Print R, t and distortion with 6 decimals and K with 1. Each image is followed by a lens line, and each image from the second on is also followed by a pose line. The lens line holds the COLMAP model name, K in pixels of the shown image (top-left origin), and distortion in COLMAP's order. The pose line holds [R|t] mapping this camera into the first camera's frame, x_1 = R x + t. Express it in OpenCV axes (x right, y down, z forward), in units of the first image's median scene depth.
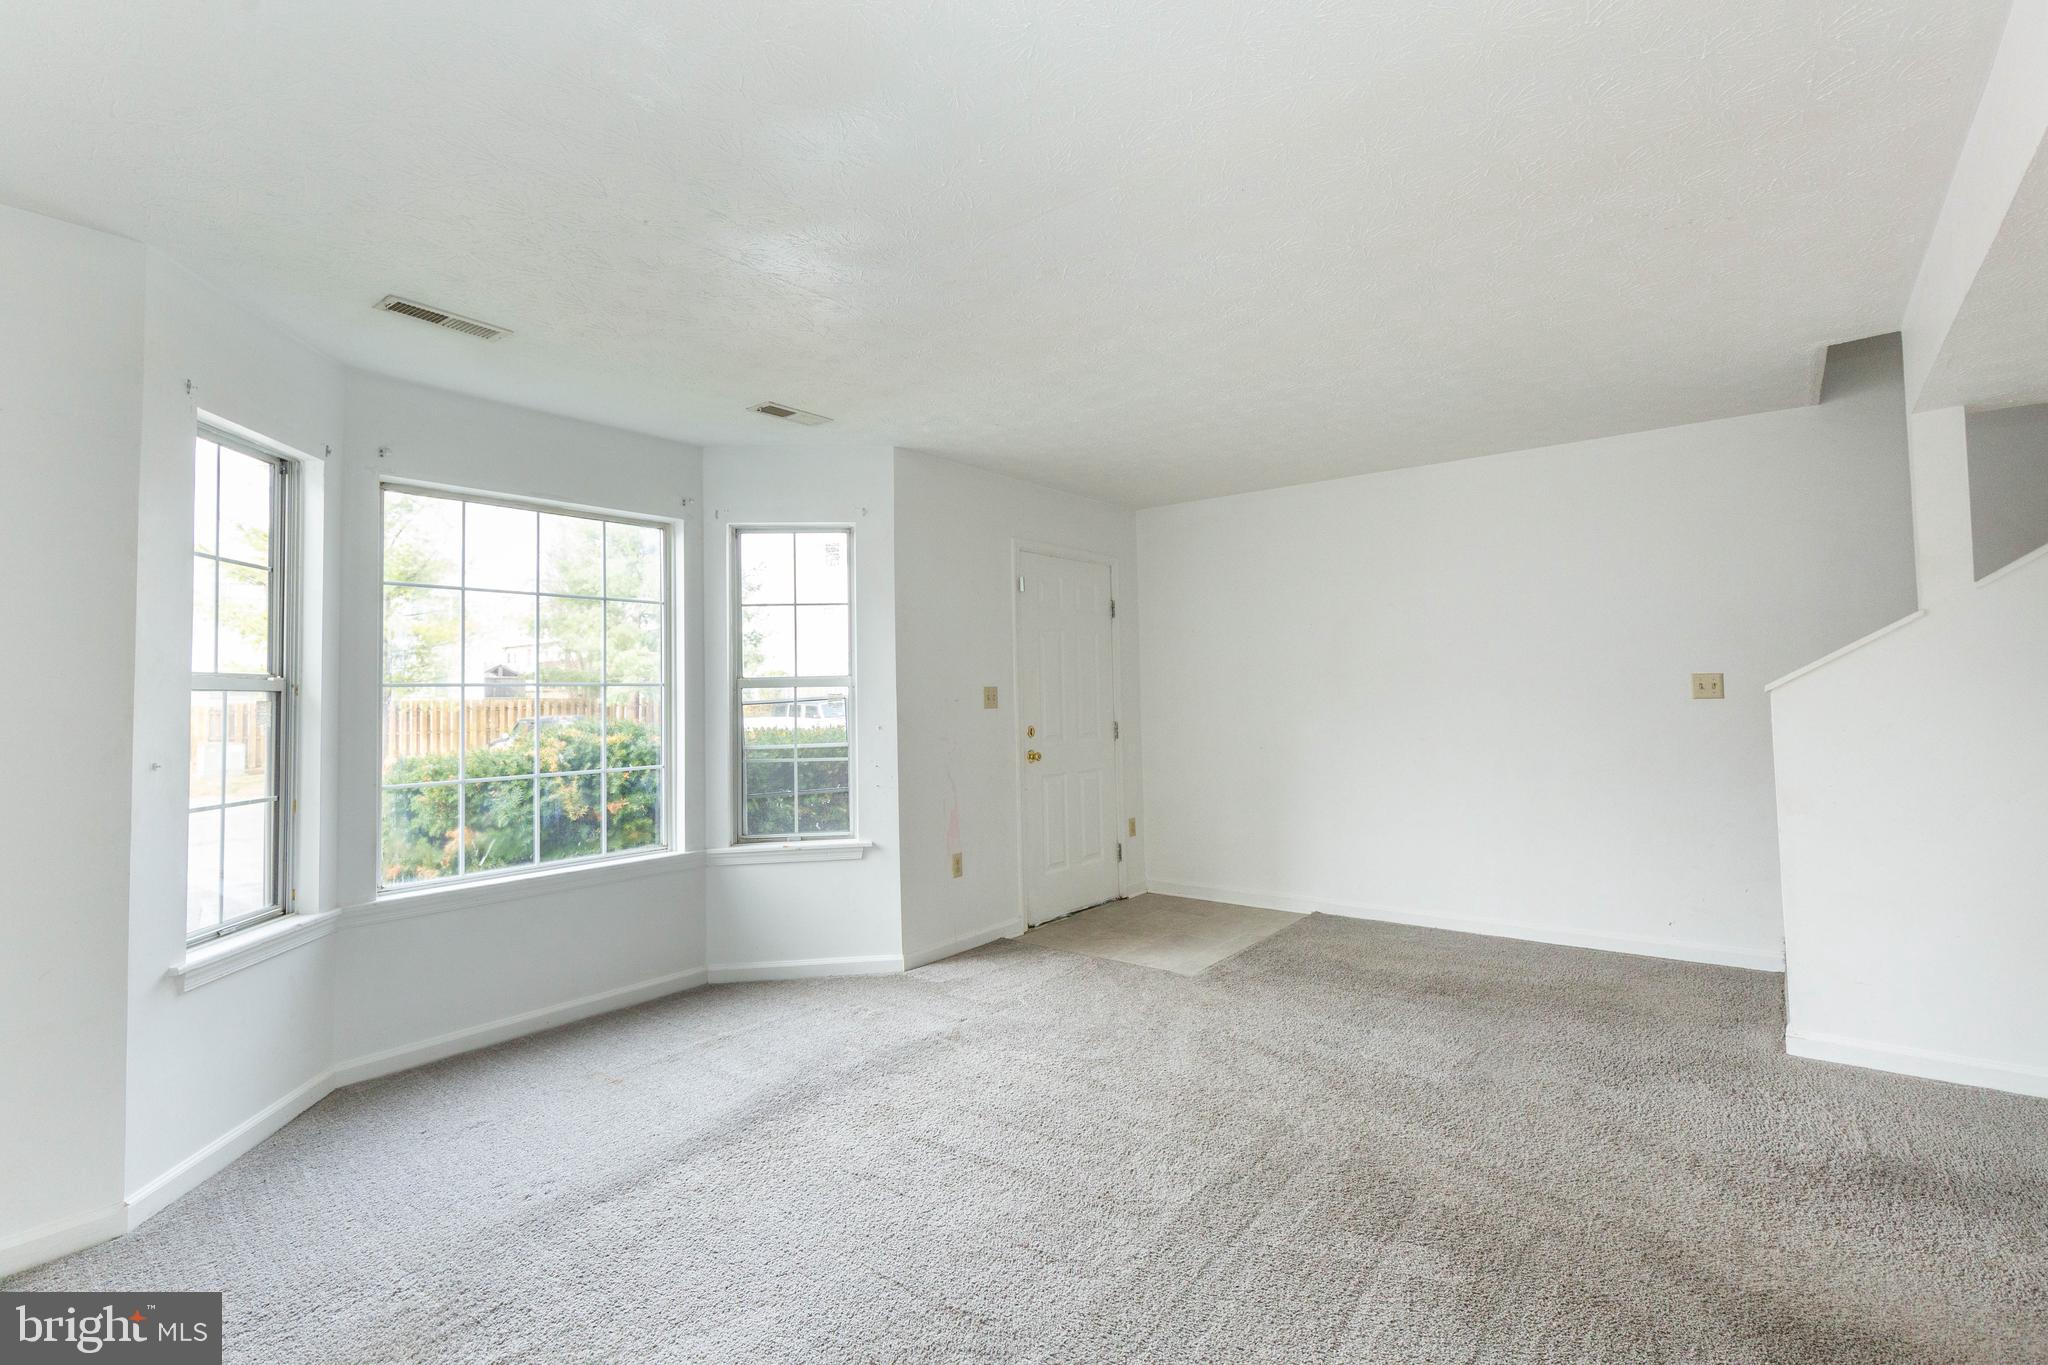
lens RADIAL K [[948.0, 0, 1016.0], [0, 948.0, 656.7], [0, 0, 1]] dist [-0.001391, -0.000392]
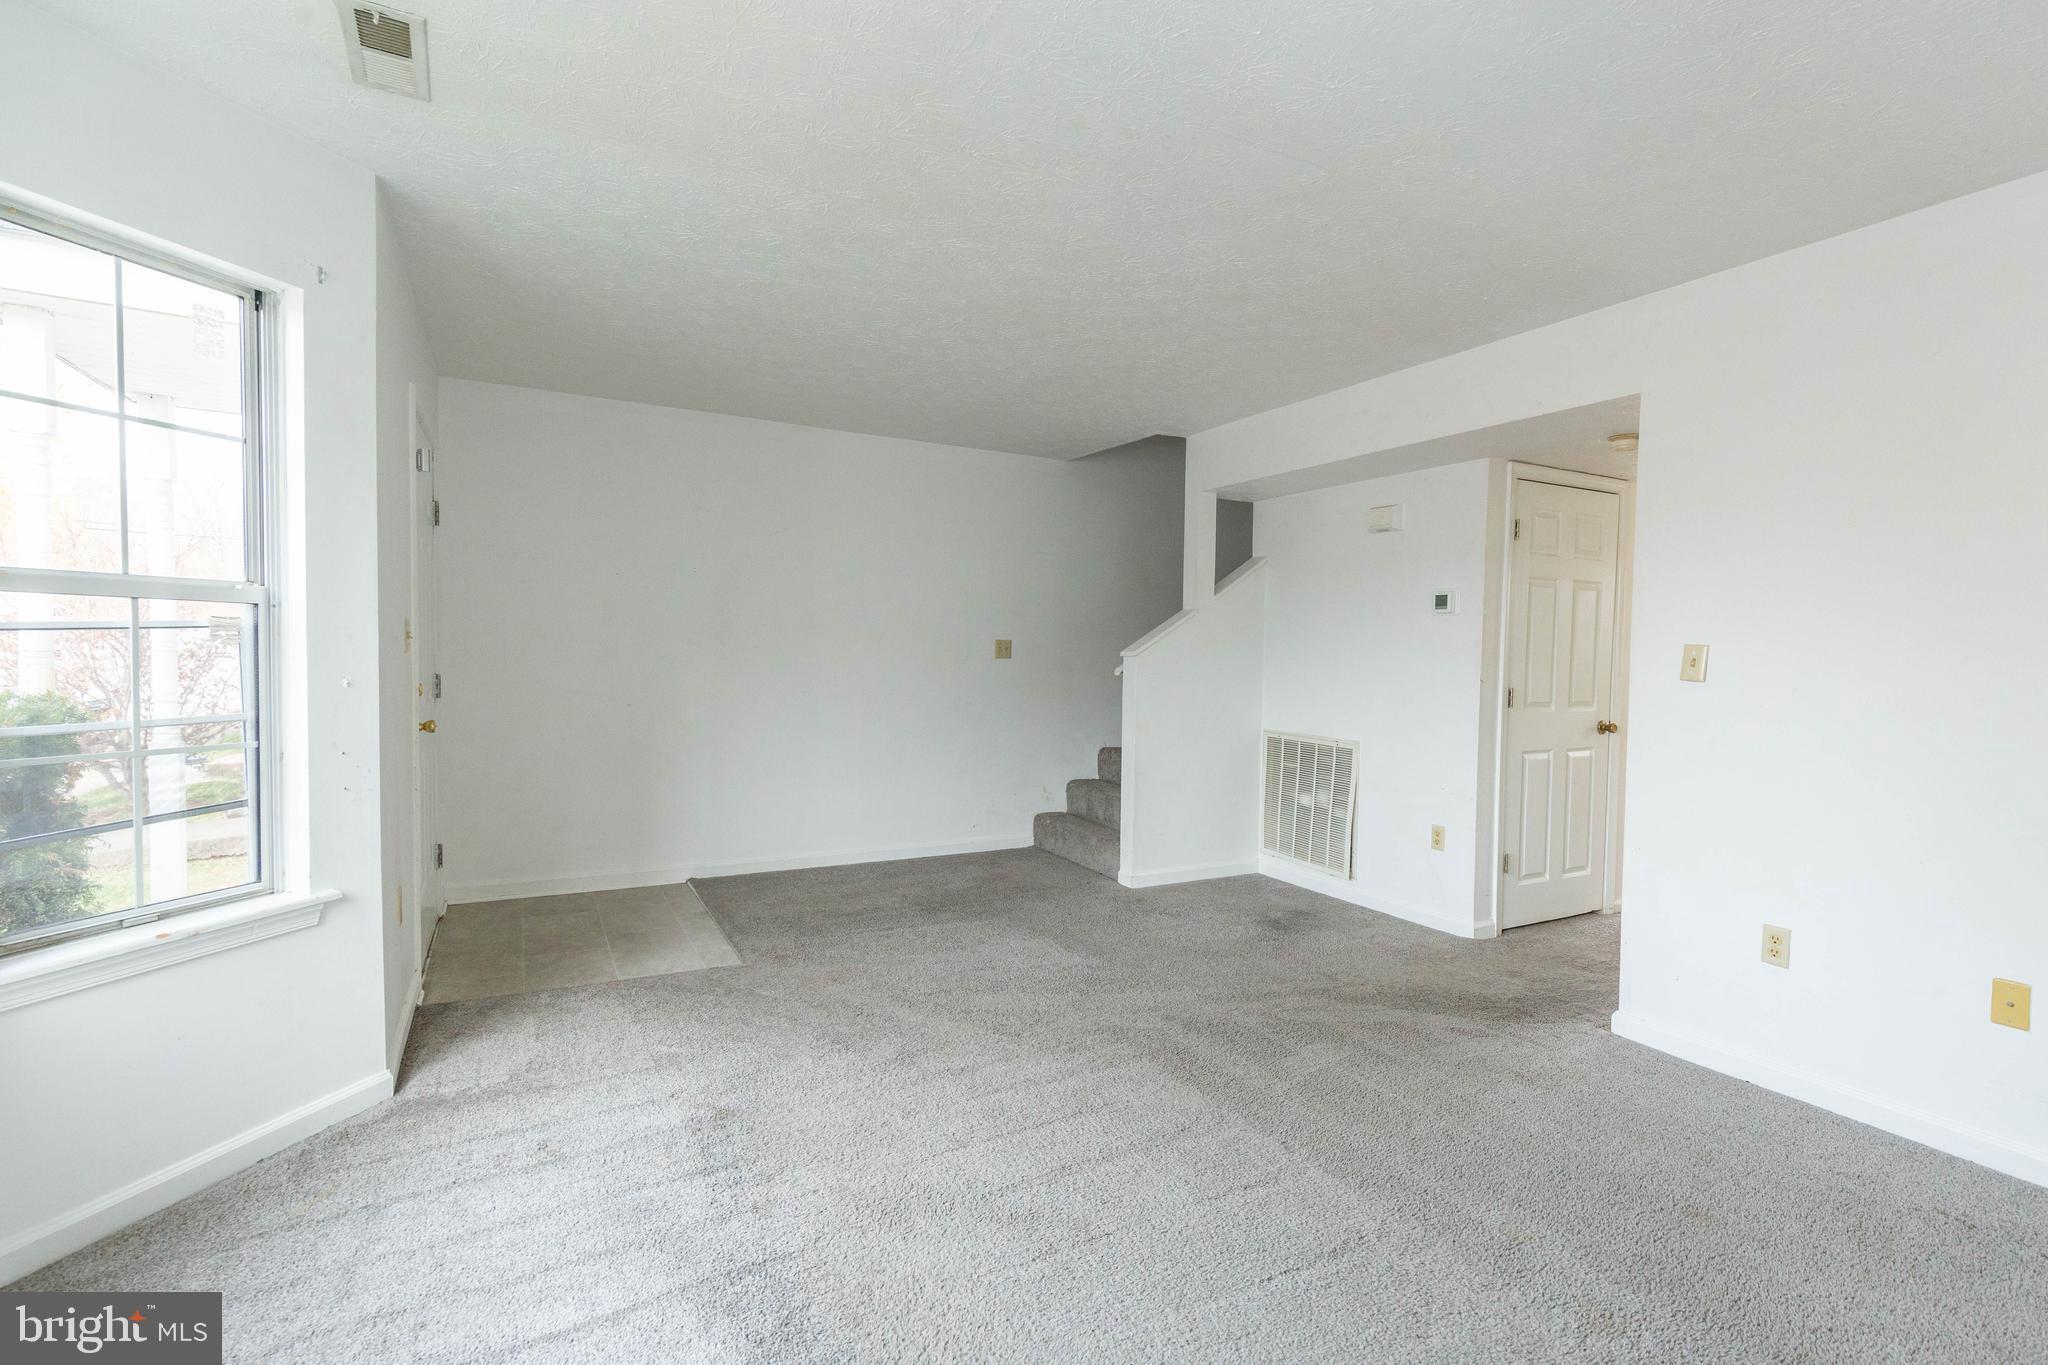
lens RADIAL K [[946.1, 0, 1038.4], [0, 946.1, 677.7], [0, 0, 1]] dist [0.005686, -0.000249]
pose [[0.382307, -0.001073, 0.924035, -0.506497], [-0.065365, 0.997463, 0.028201, 0.029739], [-0.921720, -0.071181, 0.381267, 0.423781]]
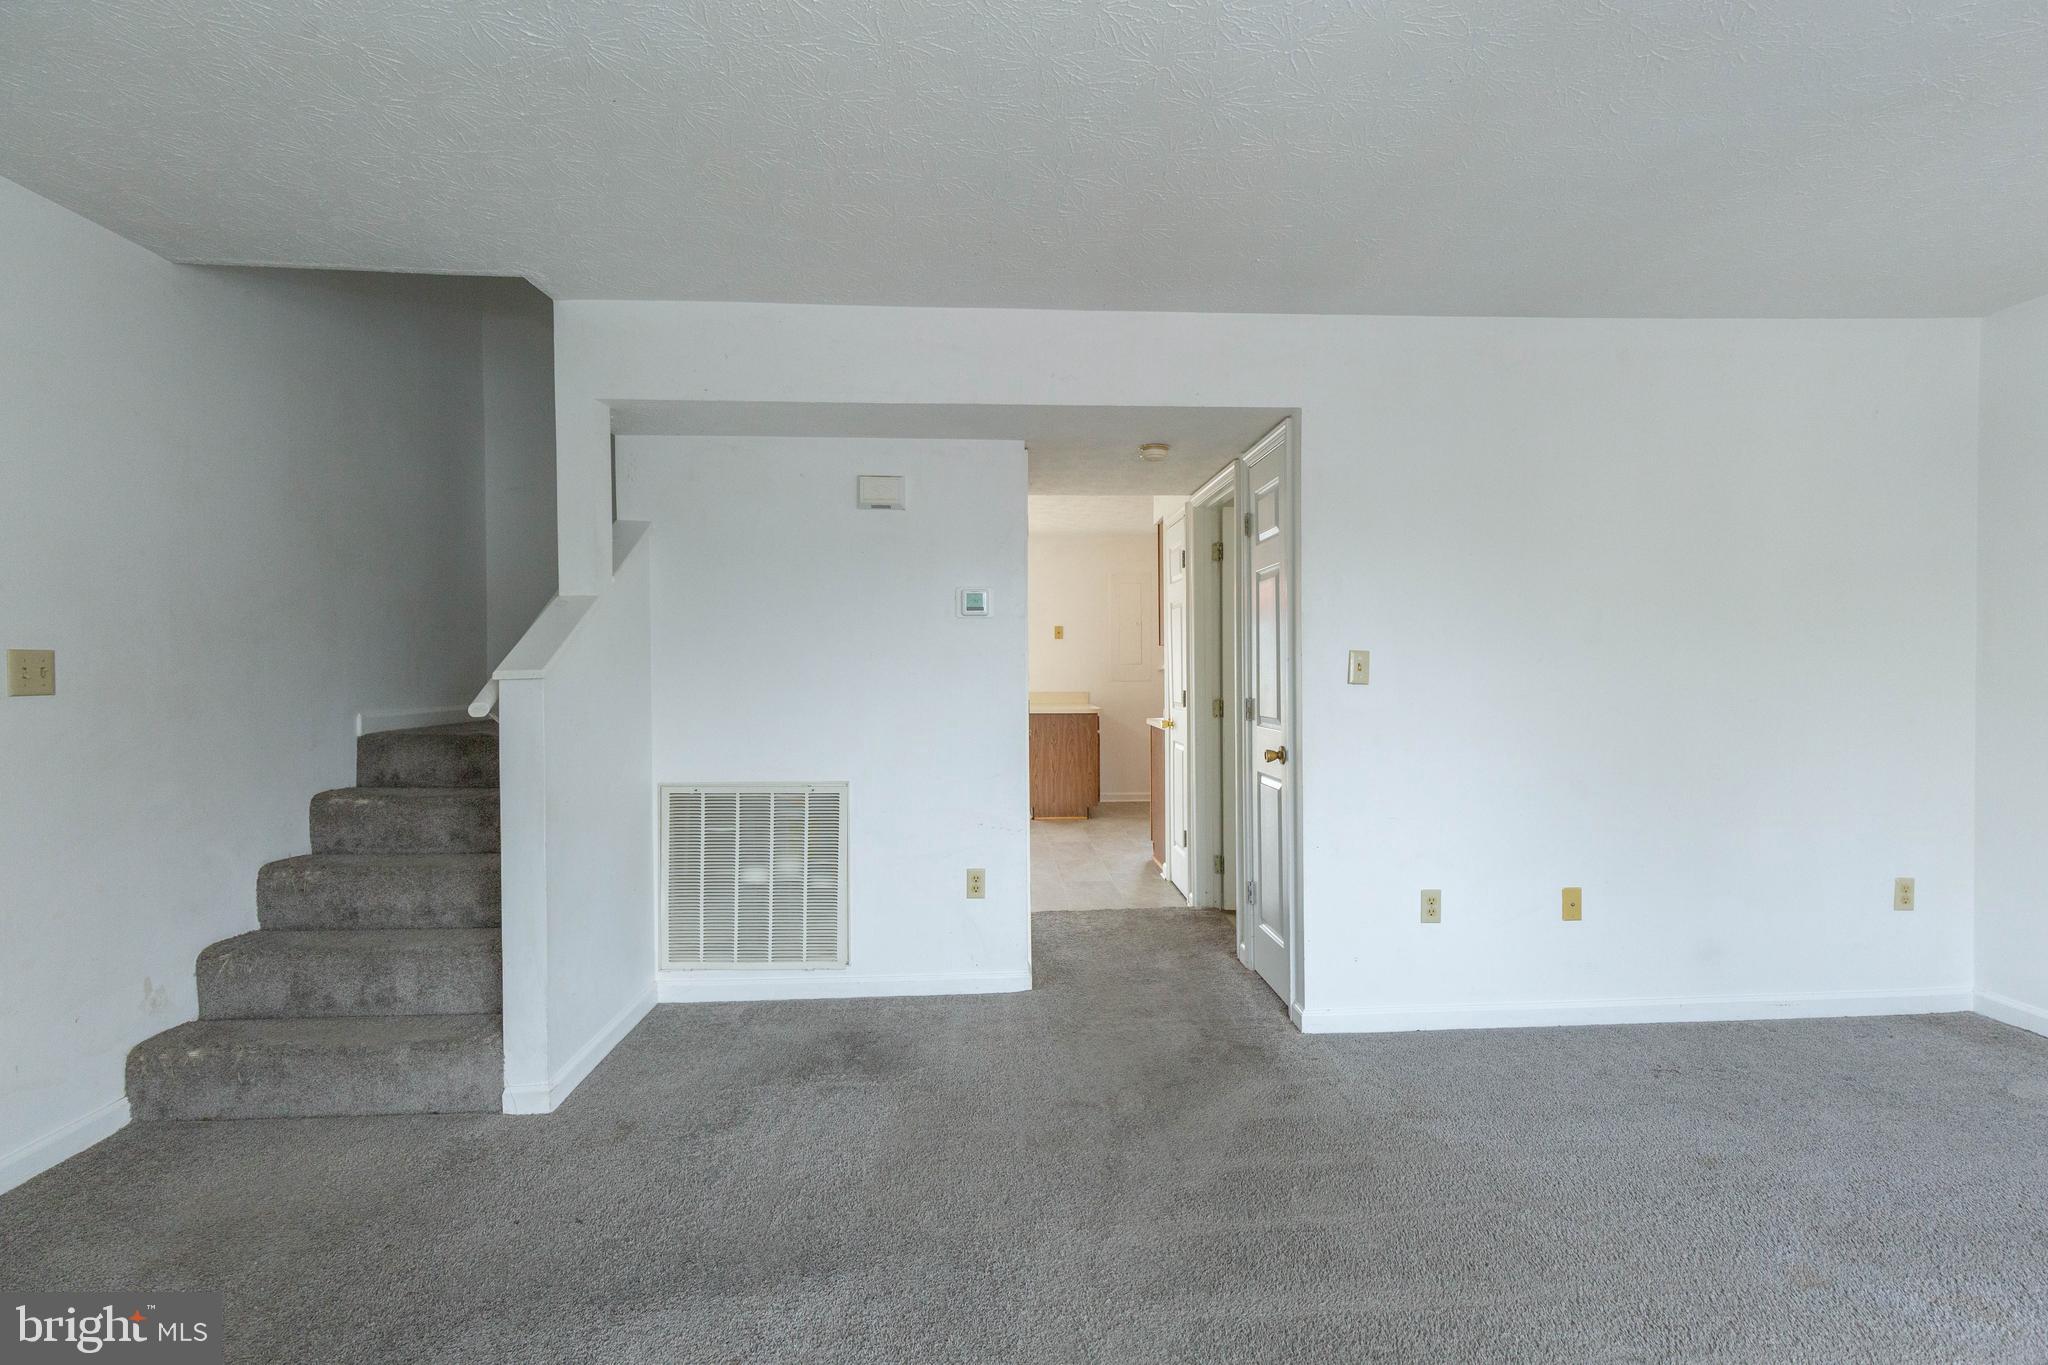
lens RADIAL K [[946.1, 0, 1038.4], [0, 946.1, 677.7], [0, 0, 1]] dist [0.005686, -0.000249]
pose [[-0.678445, 0.011027, 0.734568, -0.067959], [-0.014643, 0.999486, -0.028528, 0.040552], [-0.734505, -0.030111, -0.677935, 0.938249]]
